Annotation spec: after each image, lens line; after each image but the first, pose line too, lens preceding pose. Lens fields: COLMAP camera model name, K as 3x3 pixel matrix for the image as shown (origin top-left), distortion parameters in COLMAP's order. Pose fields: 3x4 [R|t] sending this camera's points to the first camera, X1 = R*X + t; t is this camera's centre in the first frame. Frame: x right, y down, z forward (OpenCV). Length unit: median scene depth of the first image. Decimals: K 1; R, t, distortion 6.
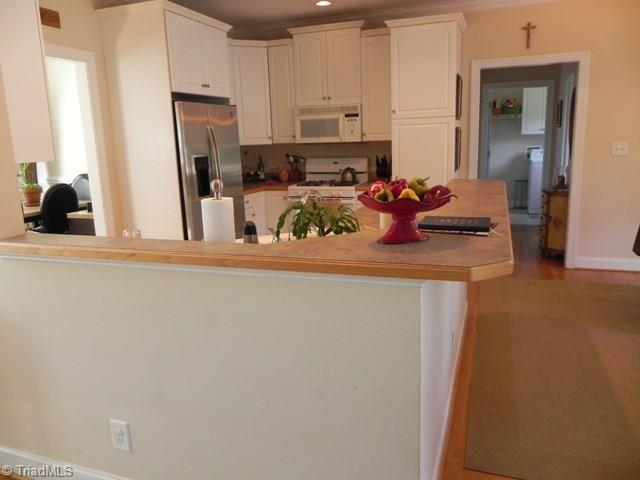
lens RADIAL K [[481.1, 0, 318.3], [0, 481.1, 232.4], [0, 0, 1]] dist [-0.005921, -0.007288]
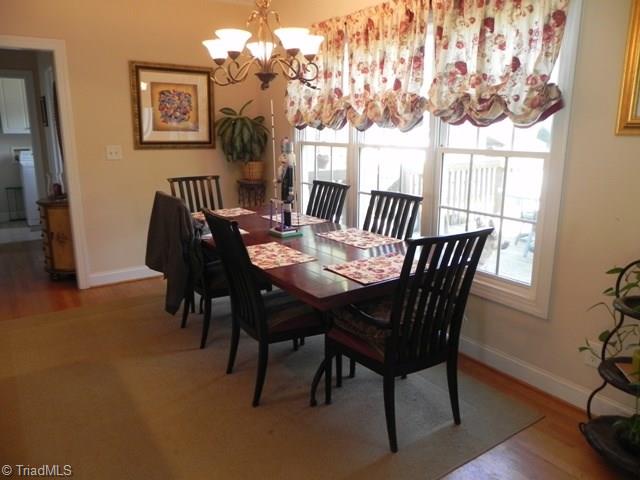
lens RADIAL K [[481.1, 0, 318.3], [0, 481.1, 232.4], [0, 0, 1]] dist [-0.005921, -0.007288]
pose [[0.580842, -0.142307, 0.801481, 0.076236], [0.139655, 0.987423, 0.074112, -0.029696], [-0.801947, 0.068883, 0.593411, 0.118525]]
